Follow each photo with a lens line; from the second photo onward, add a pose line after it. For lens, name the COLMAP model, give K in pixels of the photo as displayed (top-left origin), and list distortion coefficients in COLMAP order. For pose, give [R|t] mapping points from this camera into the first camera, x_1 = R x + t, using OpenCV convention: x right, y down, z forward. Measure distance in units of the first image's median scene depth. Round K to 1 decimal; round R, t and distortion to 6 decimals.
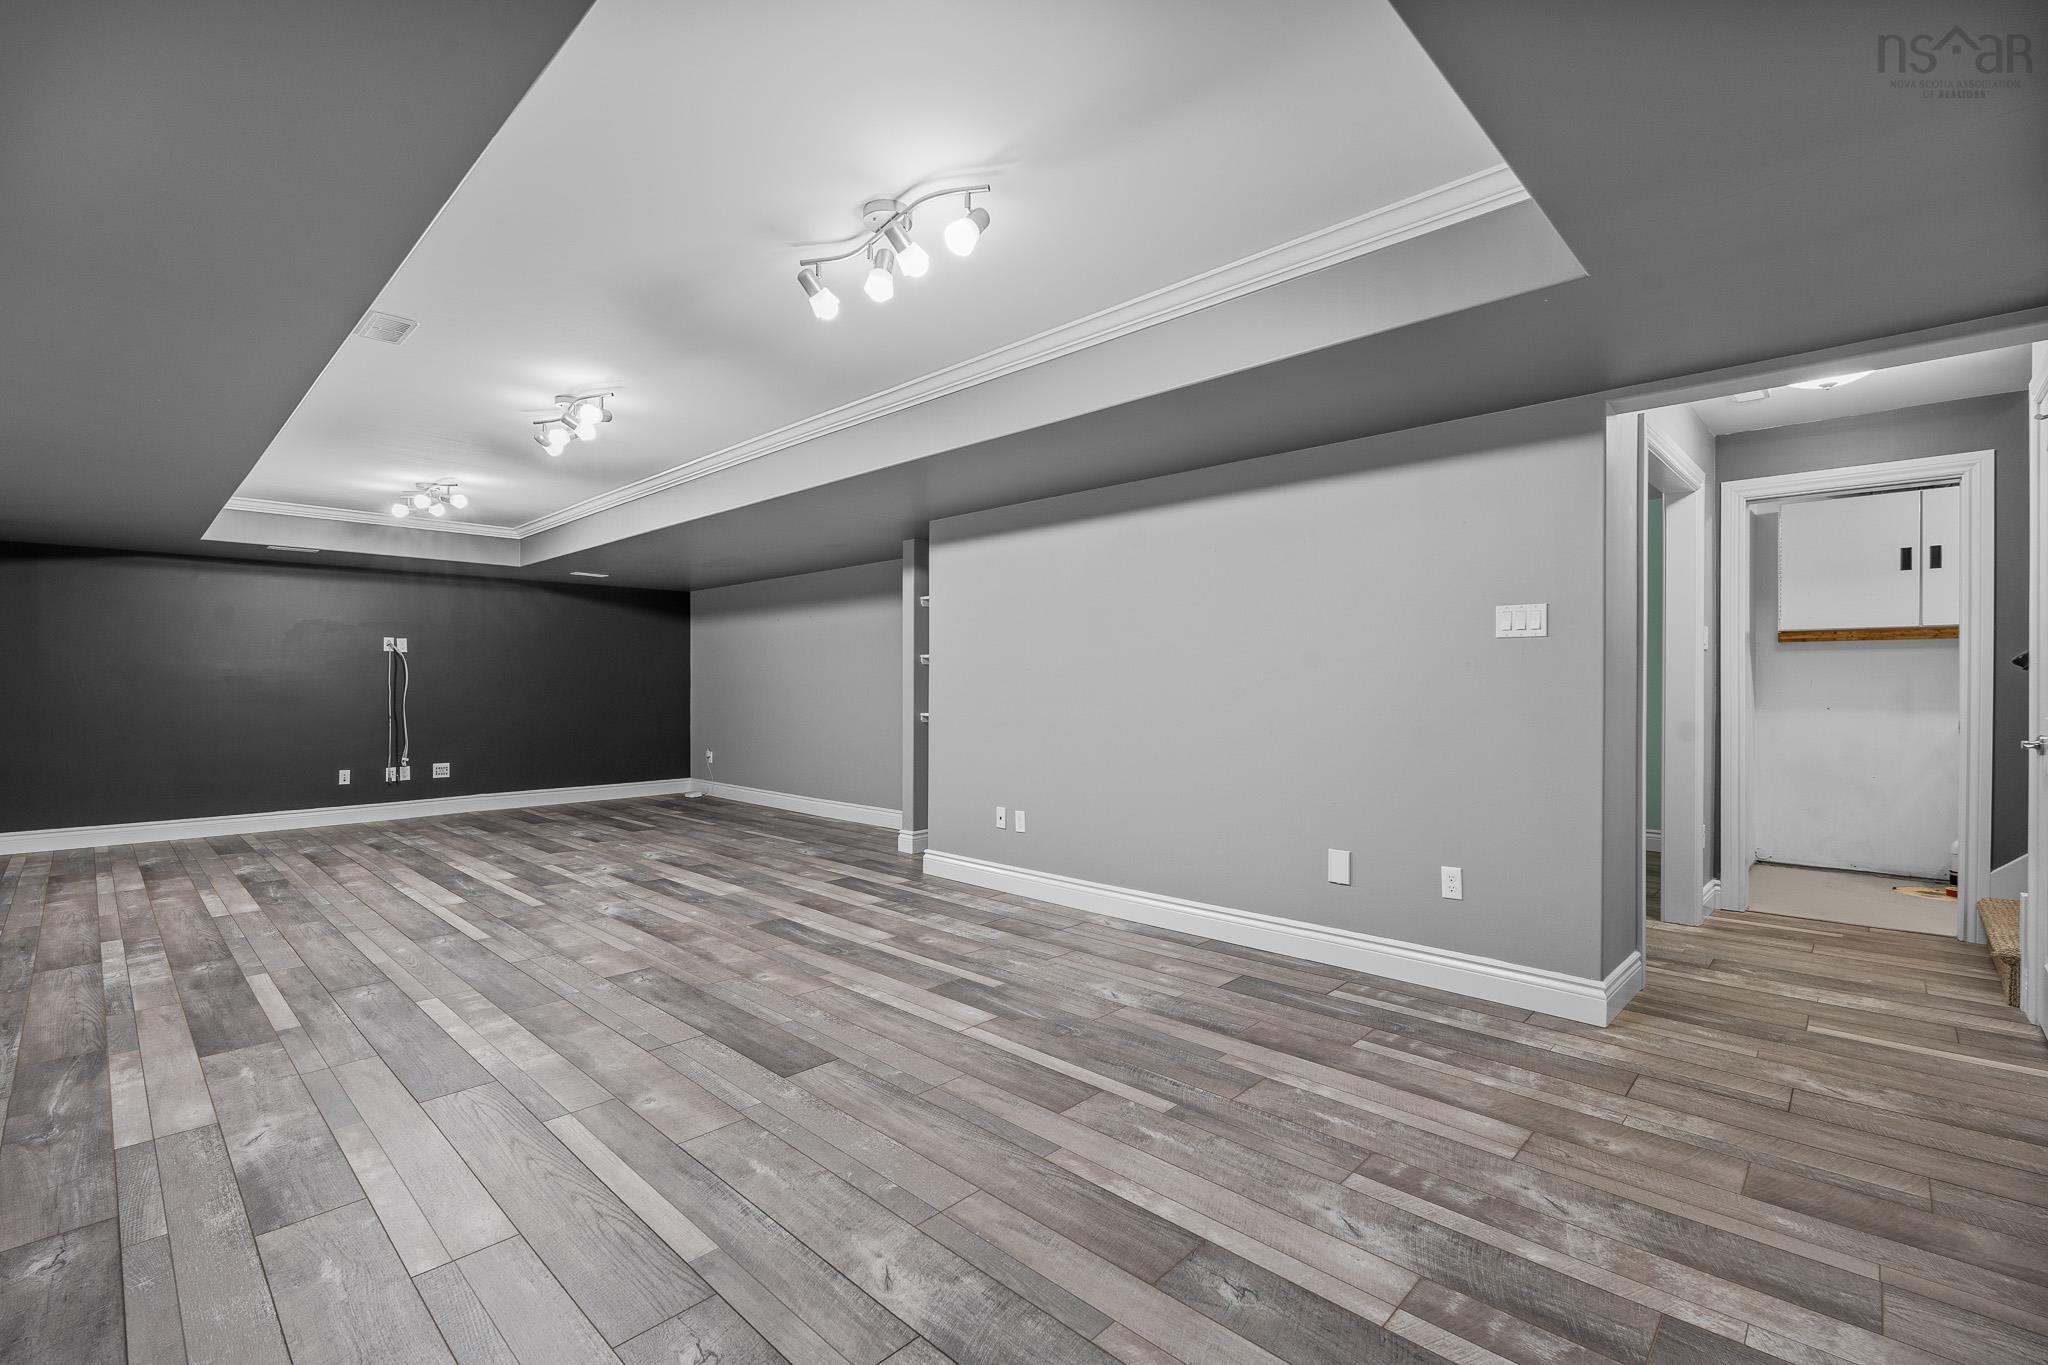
lens RADIAL K [[896.4, 0, 1024.5], [0, 896.4, 684.7], [0, 0, 1]] dist [-0.001838, -0.001036]
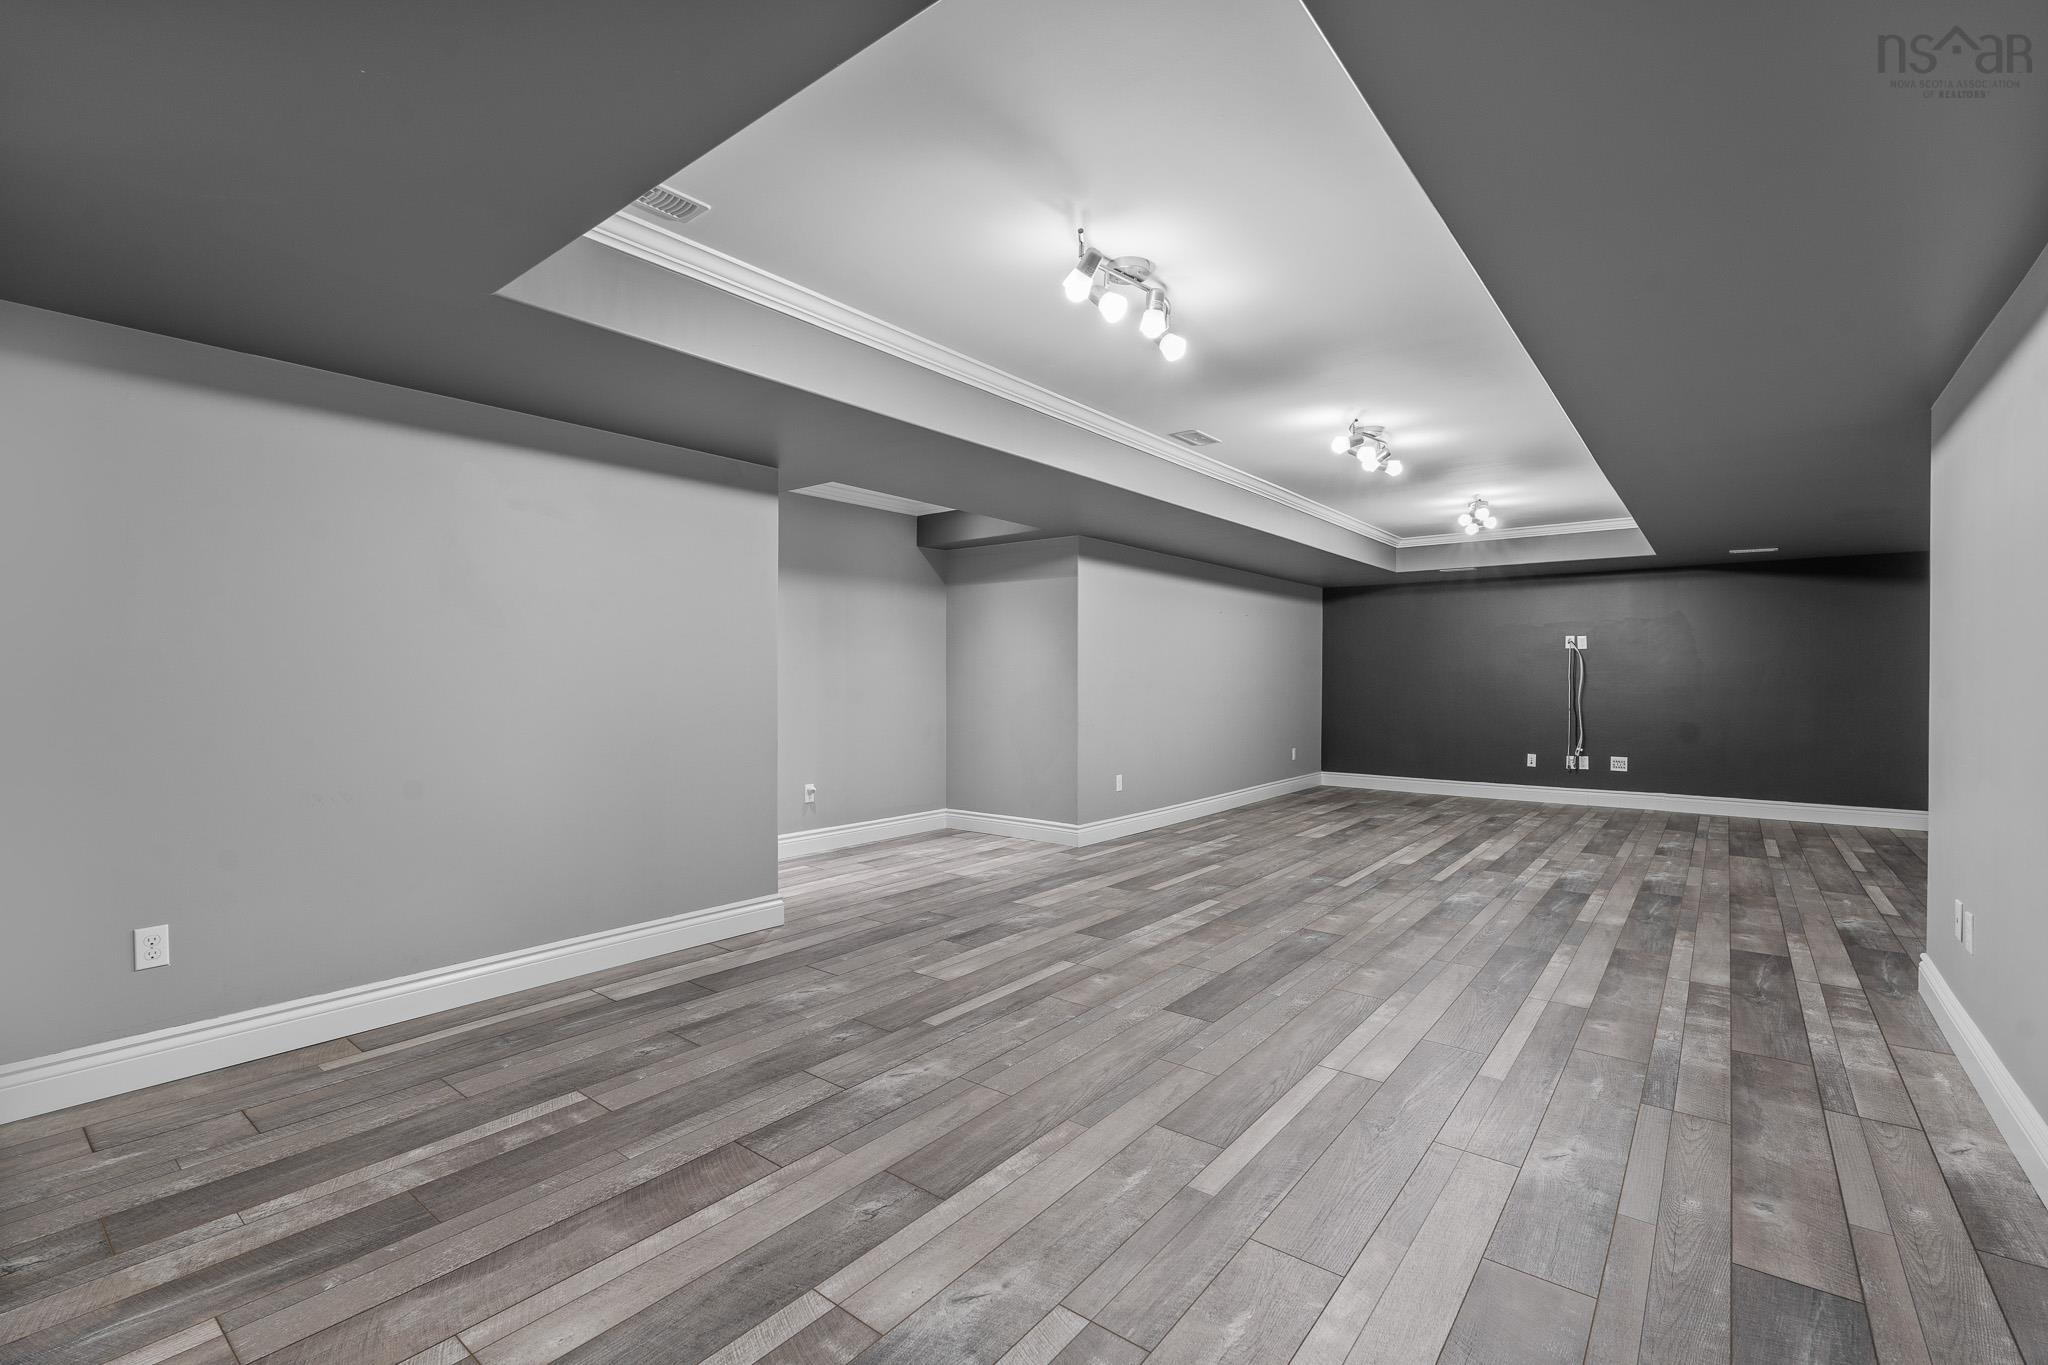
lens RADIAL K [[896.4, 0, 1026.3], [0, 896.4, 686.2], [0, 0, 1]] dist [-0.001838, -0.001036]
pose [[0.093834, 0.008902, -0.995548, 0.693230], [-0.000643, 0.999960, 0.008881, -0.002636], [0.995588, -0.000193, 0.093836, 0.542172]]
